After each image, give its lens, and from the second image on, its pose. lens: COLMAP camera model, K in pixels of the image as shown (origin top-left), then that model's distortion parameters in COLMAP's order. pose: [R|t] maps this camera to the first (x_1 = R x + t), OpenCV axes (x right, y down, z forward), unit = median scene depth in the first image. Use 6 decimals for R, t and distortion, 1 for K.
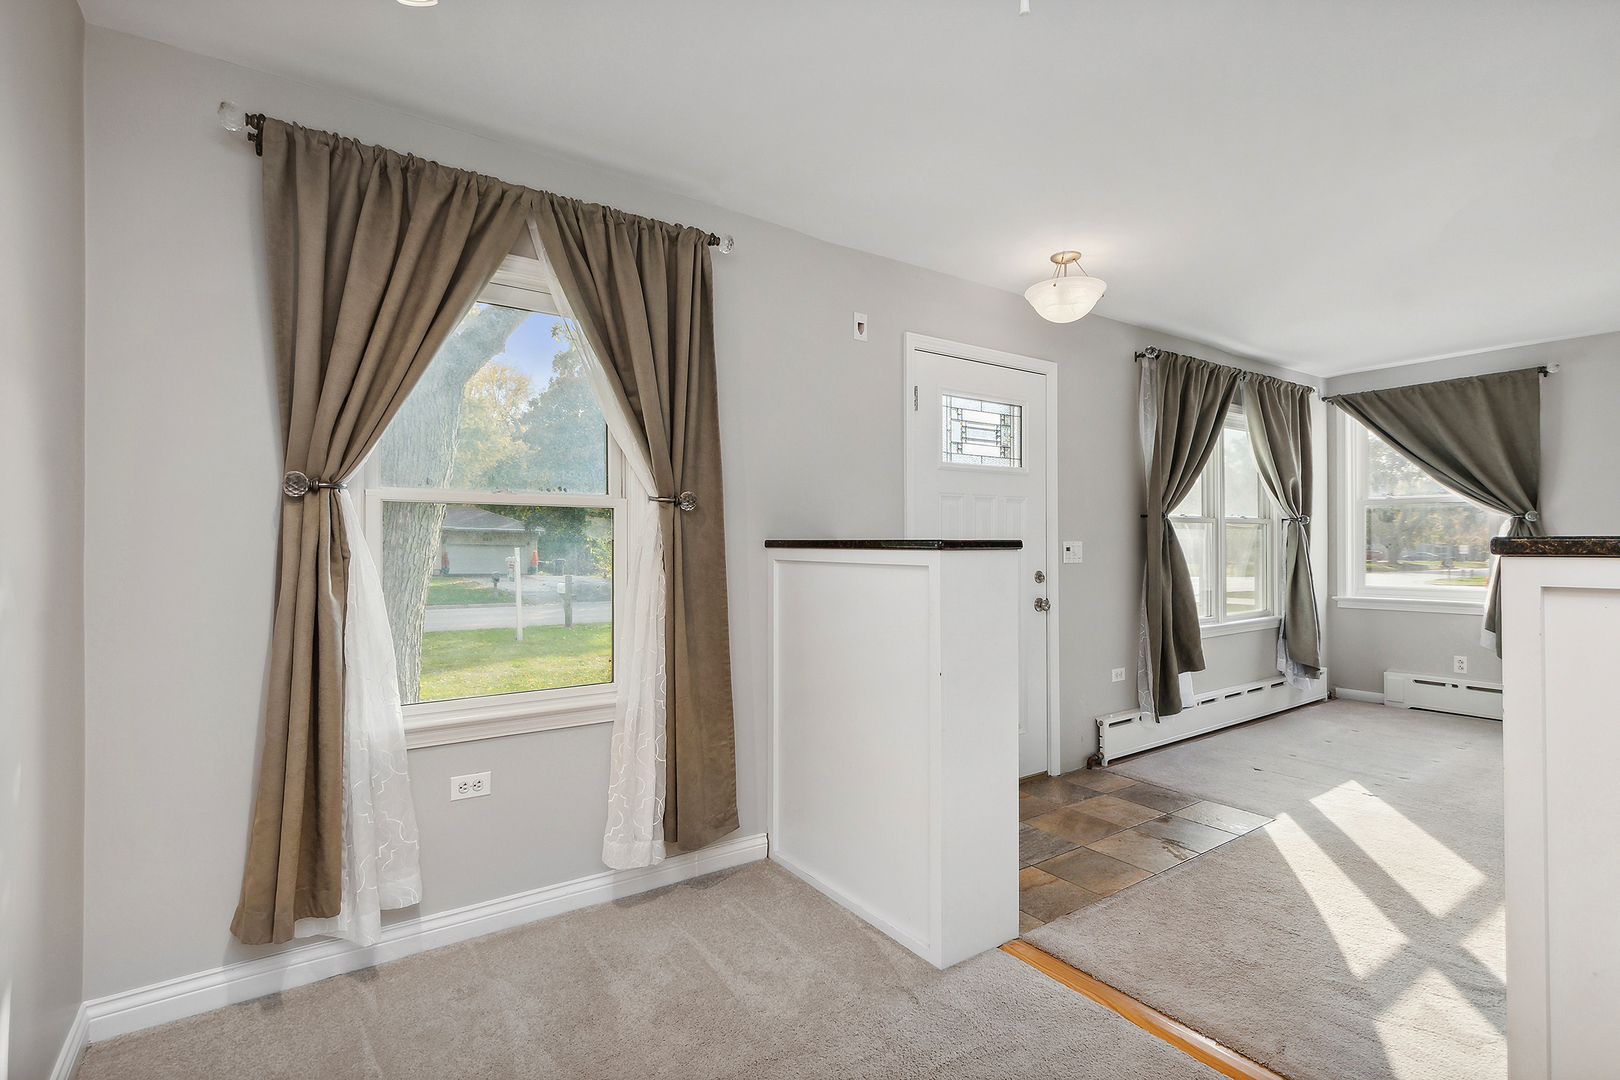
lens RADIAL K [[757.2, 0, 810.0], [0, 757.2, 540.0], [0, 0, 1]] dist [-0.000589, 0.000215]
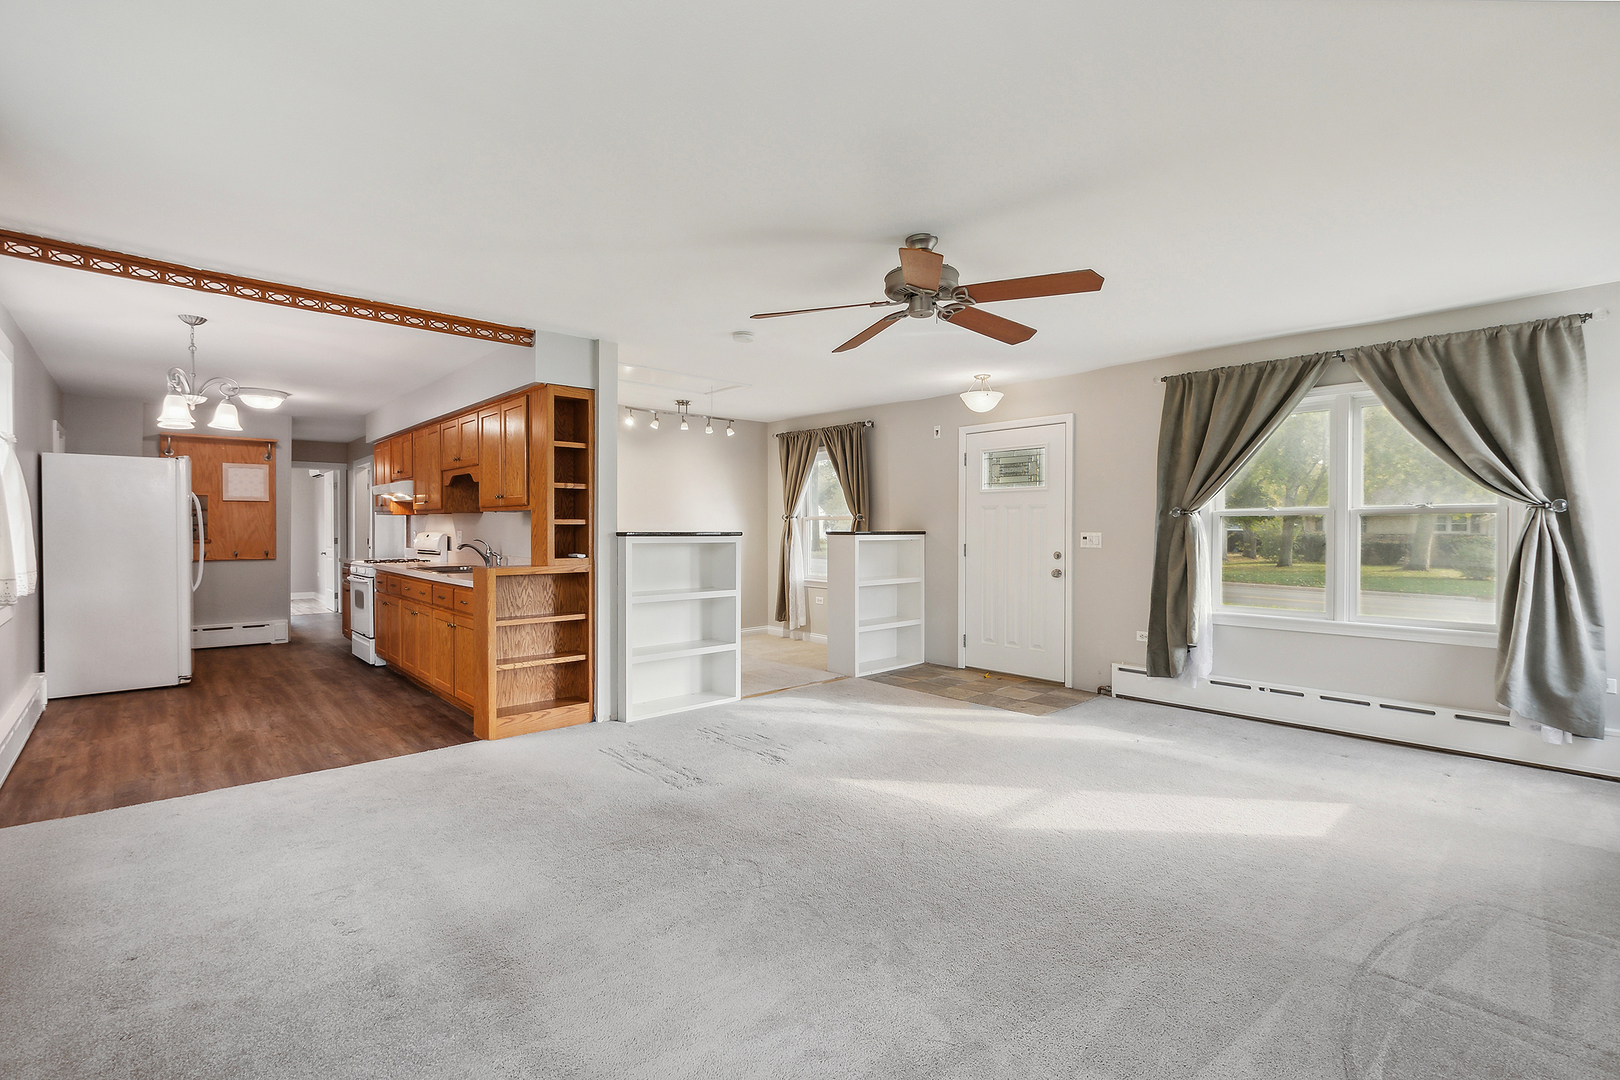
lens RADIAL K [[730.8, 0, 805.6], [0, 730.8, 532.8], [0, 0, 1]] dist [-0.002670, -0.000011]
pose [[0.132705, 0.006984, -0.991131, 1.689050], [-0.000448, 0.999975, 0.006986, -0.007596], [0.991156, -0.000483, 0.132705, 0.286193]]
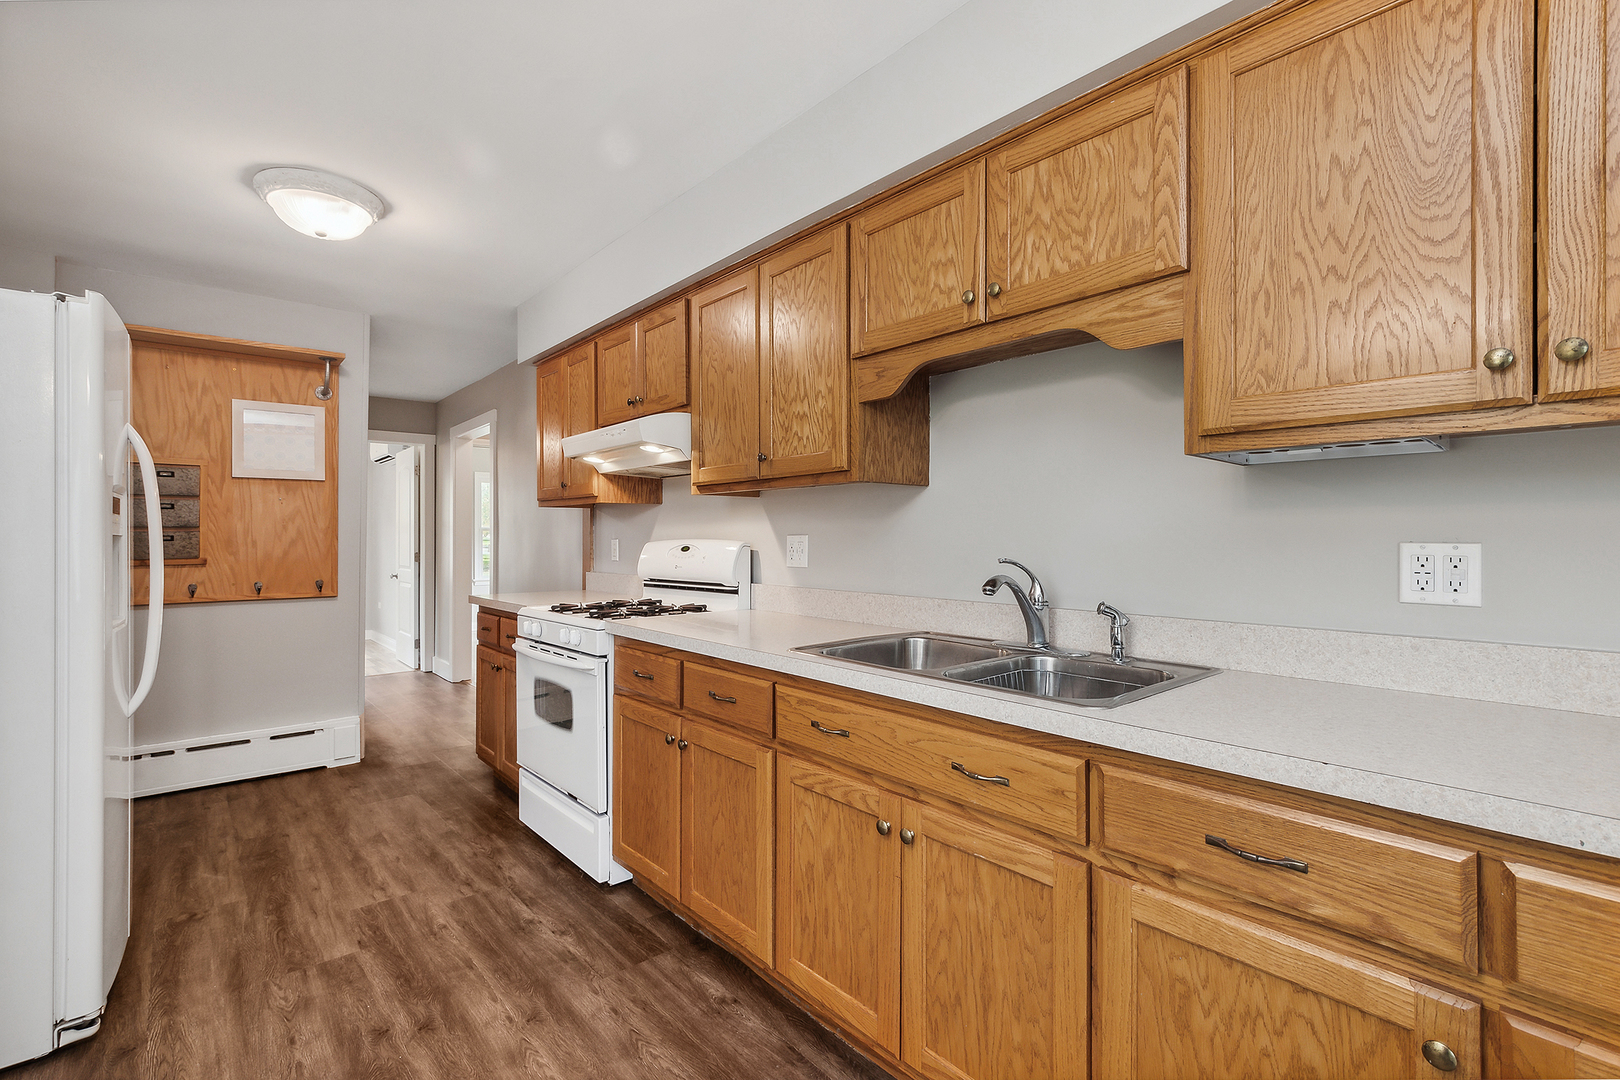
lens RADIAL K [[723.2, 0, 810.8], [0, 723.2, 530.5], [0, 0, 1]] dist [-0.002269, 0.000722]
pose [[0.118261, -0.012155, -0.992908, 0.573358], [0.003697, 0.999924, -0.011800, 0.002992], [0.992976, -0.002275, 0.118296, -0.361381]]
